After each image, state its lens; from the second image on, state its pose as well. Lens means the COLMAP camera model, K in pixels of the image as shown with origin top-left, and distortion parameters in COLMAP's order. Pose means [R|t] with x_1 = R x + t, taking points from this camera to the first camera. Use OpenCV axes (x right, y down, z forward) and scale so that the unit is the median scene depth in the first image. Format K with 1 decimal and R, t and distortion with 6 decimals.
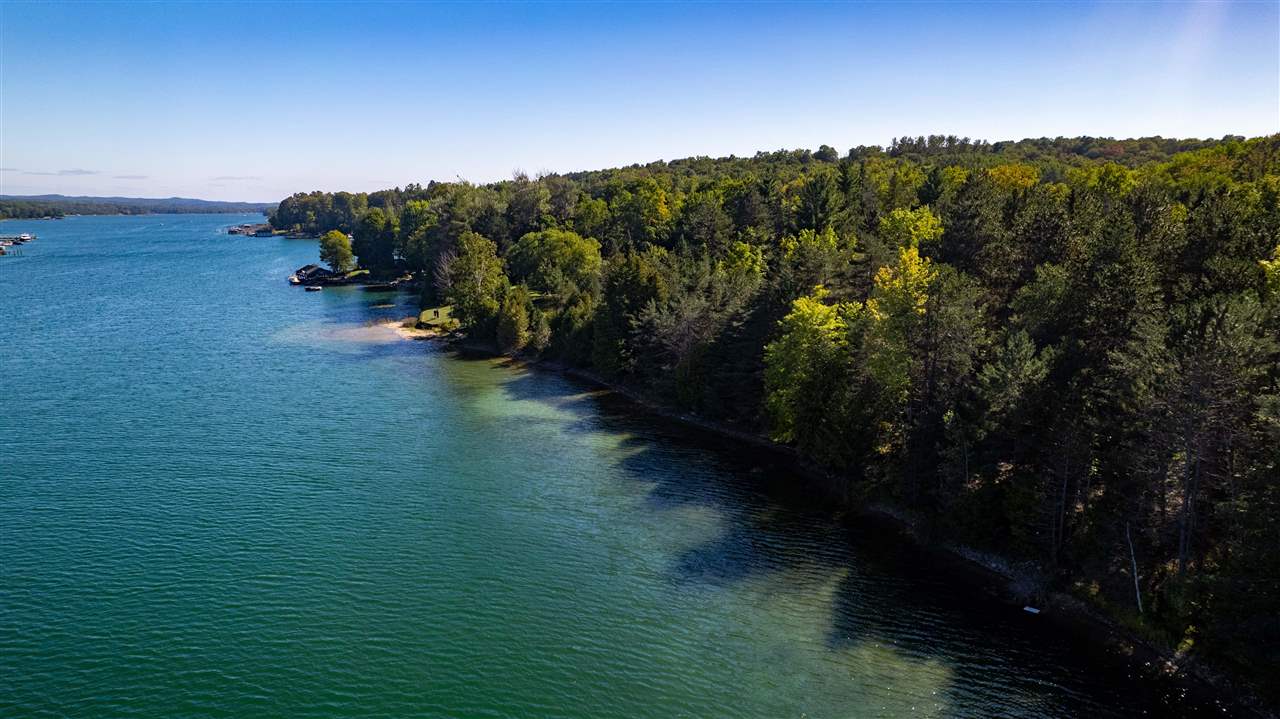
lens RADIAL K [[847.7, 0, 638.6], [0, 847.7, 364.5], [0, 0, 1]] dist [-0.026433, 0.001408]
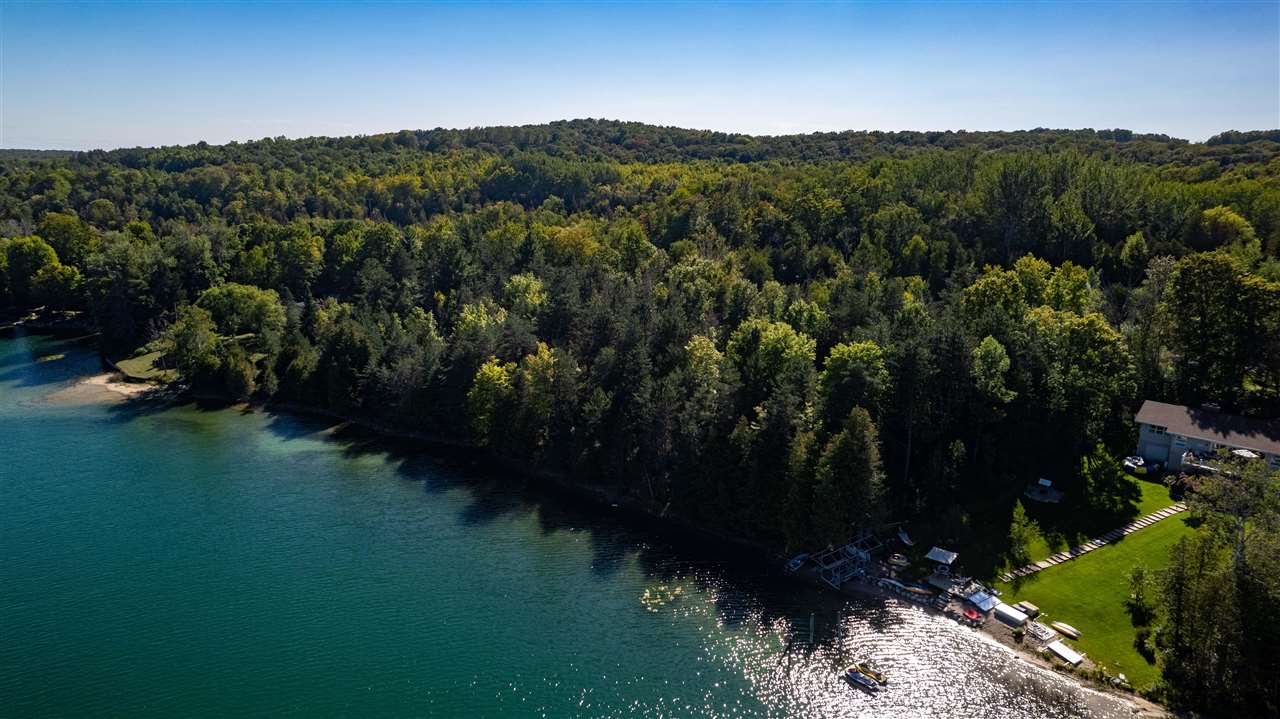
lens RADIAL K [[847.7, 0, 639.3], [0, 847.7, 357.8], [0, 0, 1]] dist [-0.026433, 0.001408]
pose [[0.880390, -0.123946, 0.457767, -0.348463], [0.099689, 0.992044, 0.076883, -0.201765], [-0.463654, -0.022053, 0.885742, -0.770918]]
